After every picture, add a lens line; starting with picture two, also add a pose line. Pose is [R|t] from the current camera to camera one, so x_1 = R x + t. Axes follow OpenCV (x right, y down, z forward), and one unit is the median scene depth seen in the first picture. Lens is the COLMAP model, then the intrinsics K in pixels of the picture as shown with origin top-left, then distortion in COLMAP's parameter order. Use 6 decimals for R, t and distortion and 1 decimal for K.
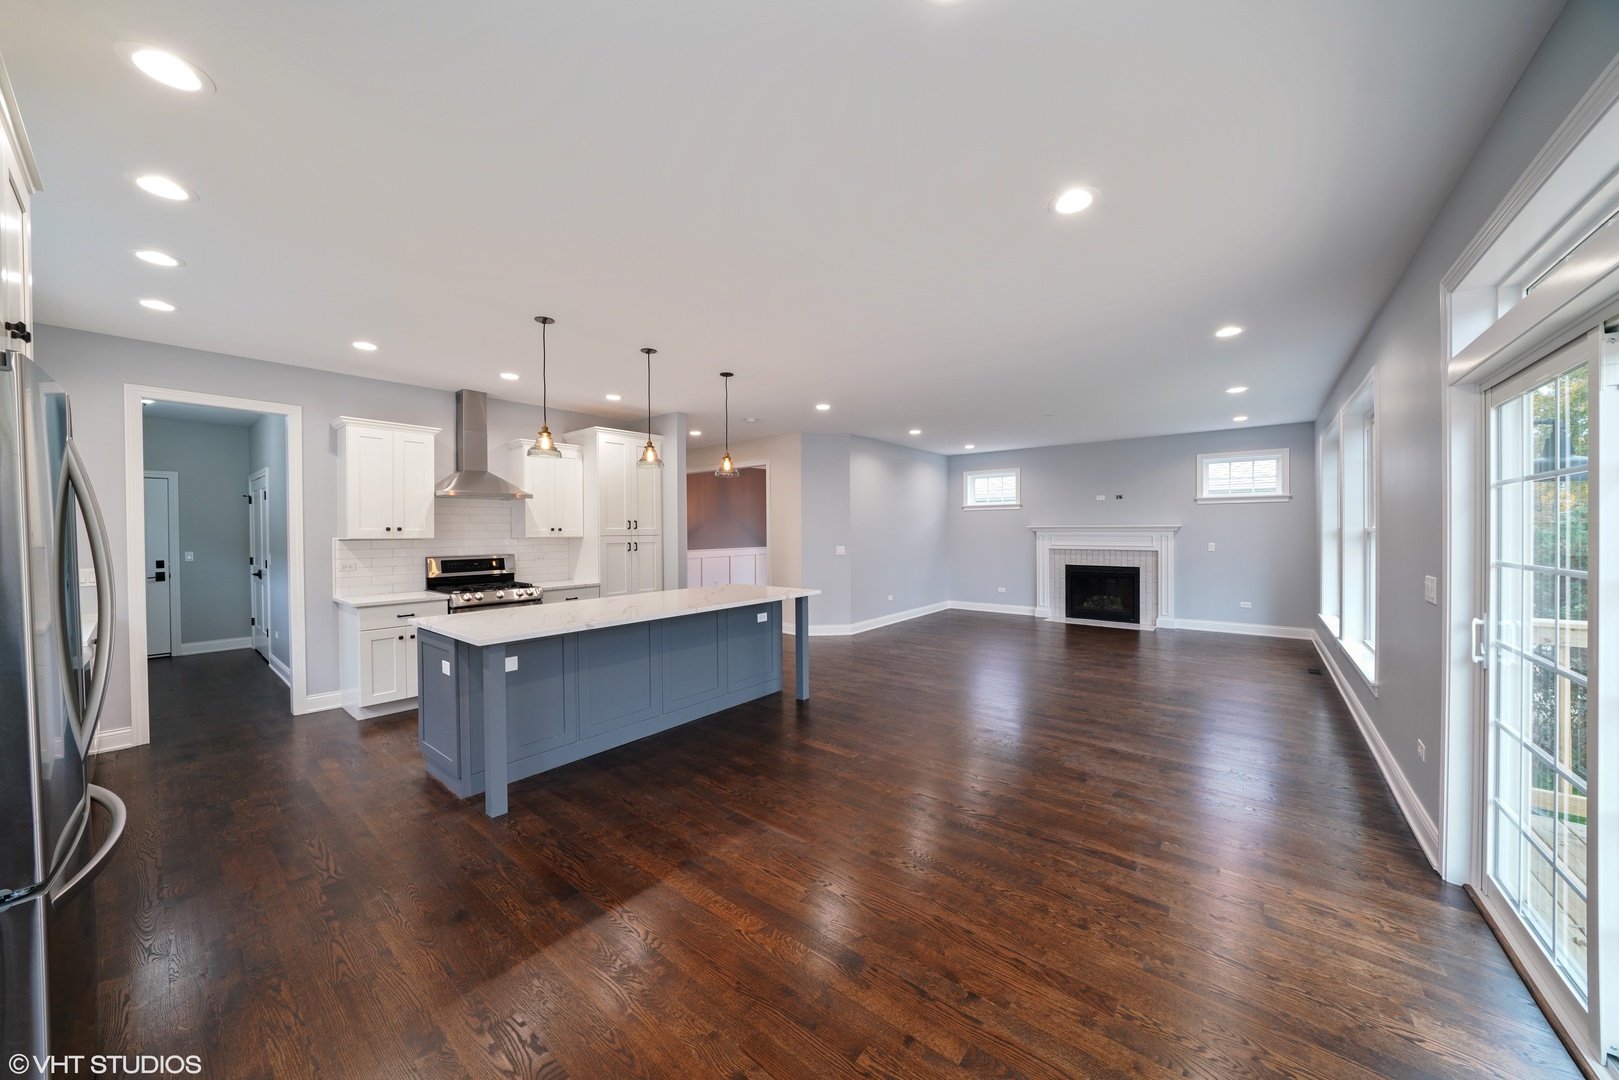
lens RADIAL K [[557.7, 0, 810.2], [0, 557.7, 533.2], [0, 0, 1]] dist [-0.018839, 0.000031]
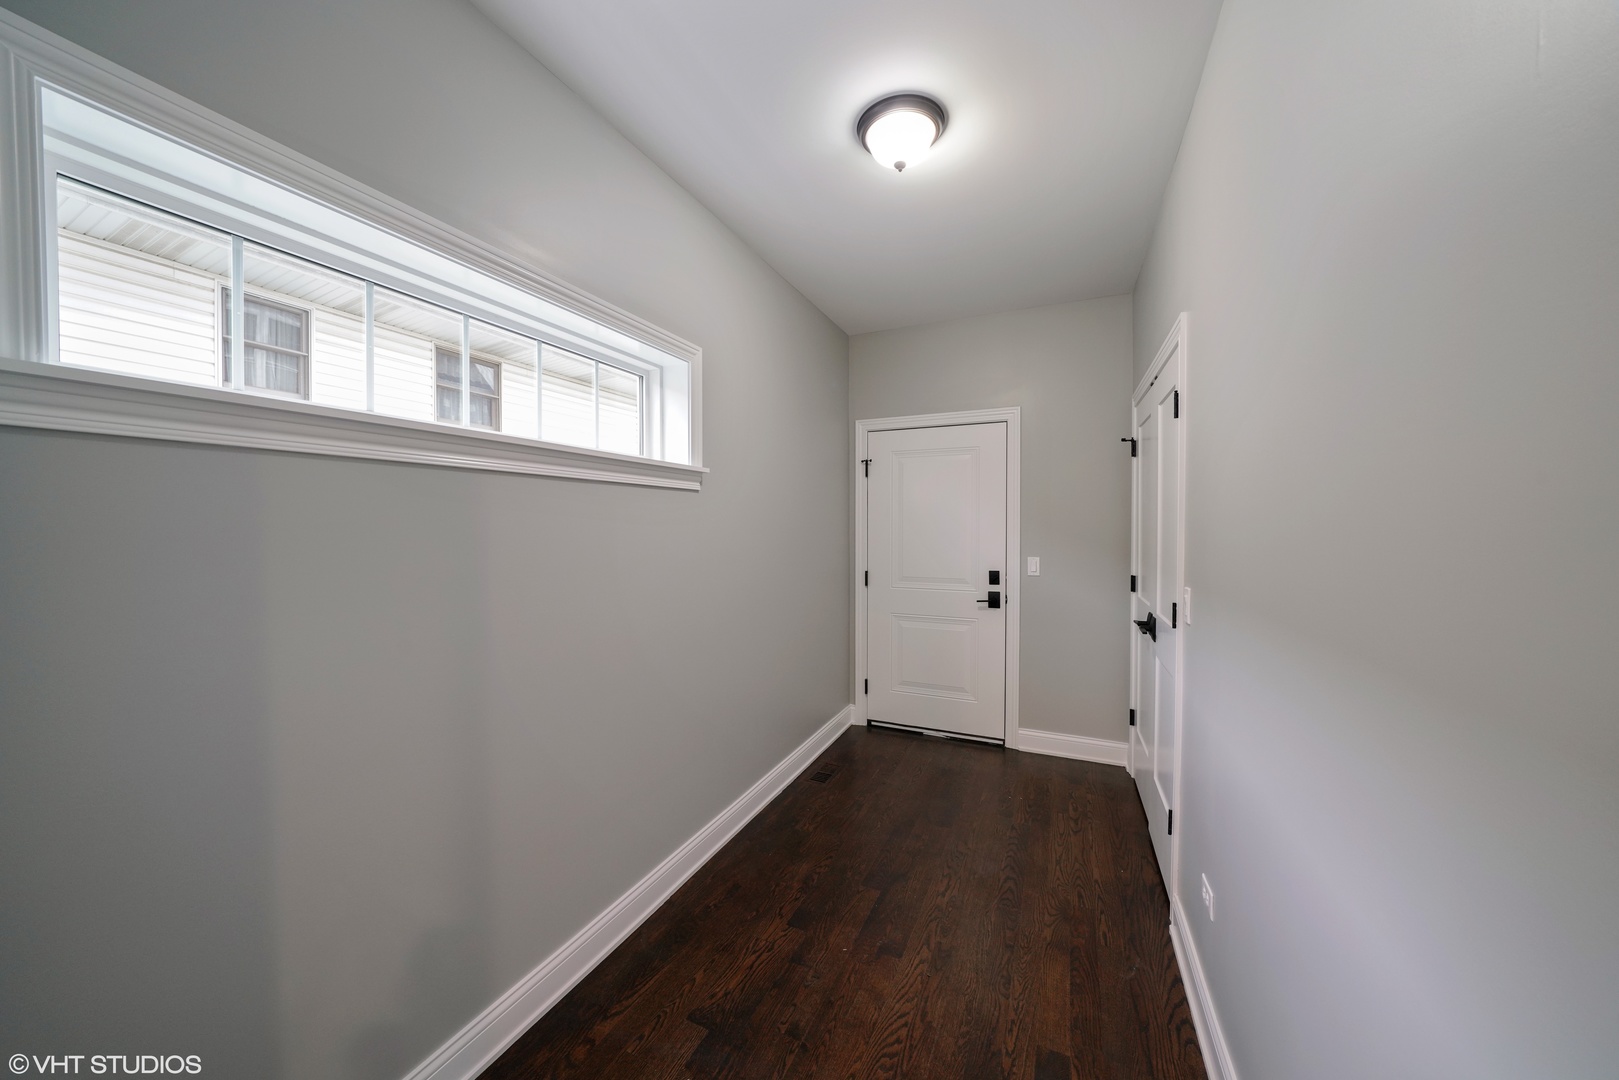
lens RADIAL K [[557.7, 0, 811.4], [0, 557.7, 541.1], [0, 0, 1]] dist [-0.018839, 0.000031]
pose [[0.249653, 0.029504, -0.967886, -0.691551], [-0.008608, 0.999564, 0.028250, 0.006232], [0.968297, 0.001279, 0.249799, 0.671416]]
